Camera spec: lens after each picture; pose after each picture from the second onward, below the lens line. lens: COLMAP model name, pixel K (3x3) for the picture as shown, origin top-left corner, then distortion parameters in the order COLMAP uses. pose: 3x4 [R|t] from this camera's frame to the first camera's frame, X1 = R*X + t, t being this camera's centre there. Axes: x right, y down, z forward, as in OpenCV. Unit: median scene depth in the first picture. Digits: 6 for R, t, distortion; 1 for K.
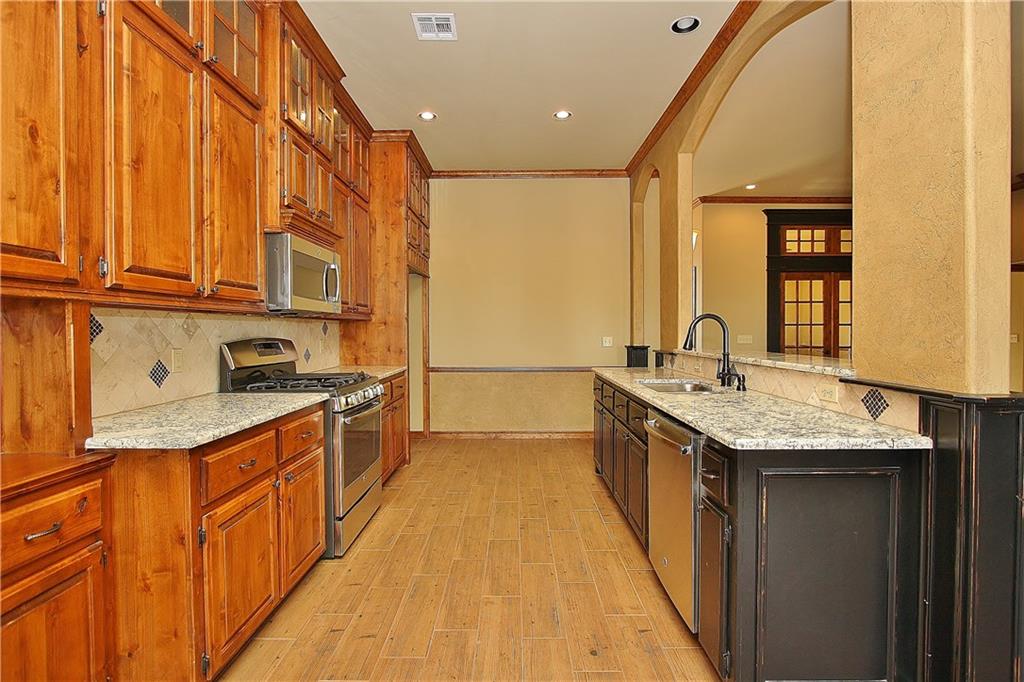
lens RADIAL K [[474.7, 0, 508.3], [0, 474.7, 336.6], [0, 0, 1]] dist [-0.021894, 0.003752]
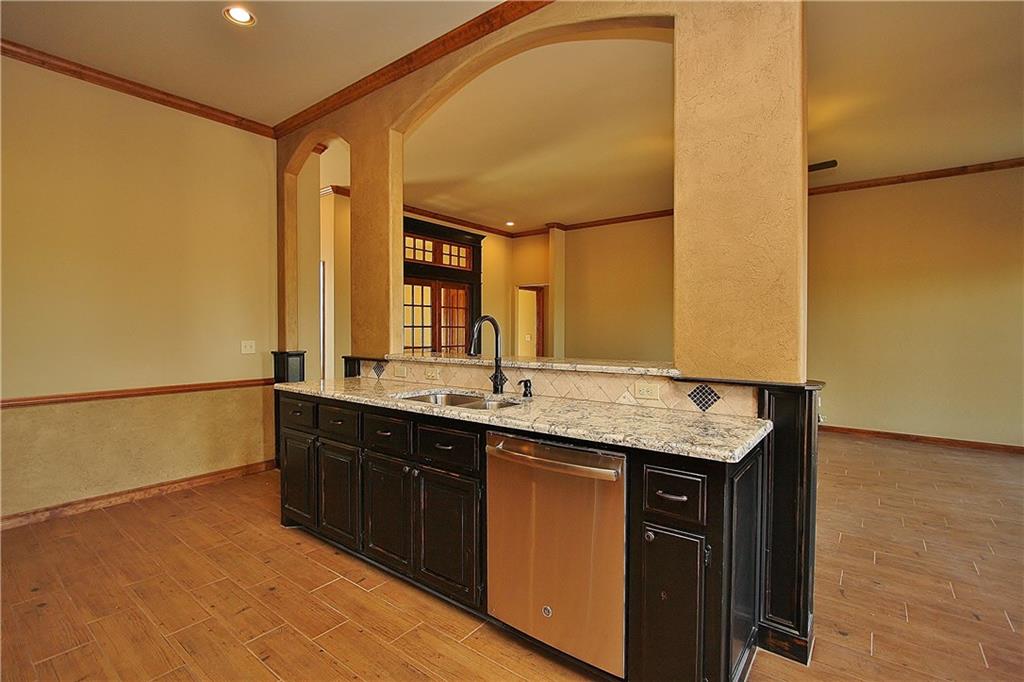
lens RADIAL K [[474.7, 0, 509.3], [0, 474.7, 337.5], [0, 0, 1]] dist [-0.021894, 0.003752]
pose [[0.601358, -0.009017, 0.798928, -0.300926], [0.007843, 0.999955, 0.005382, -0.011186], [-0.798941, 0.003030, 0.601402, 0.446263]]
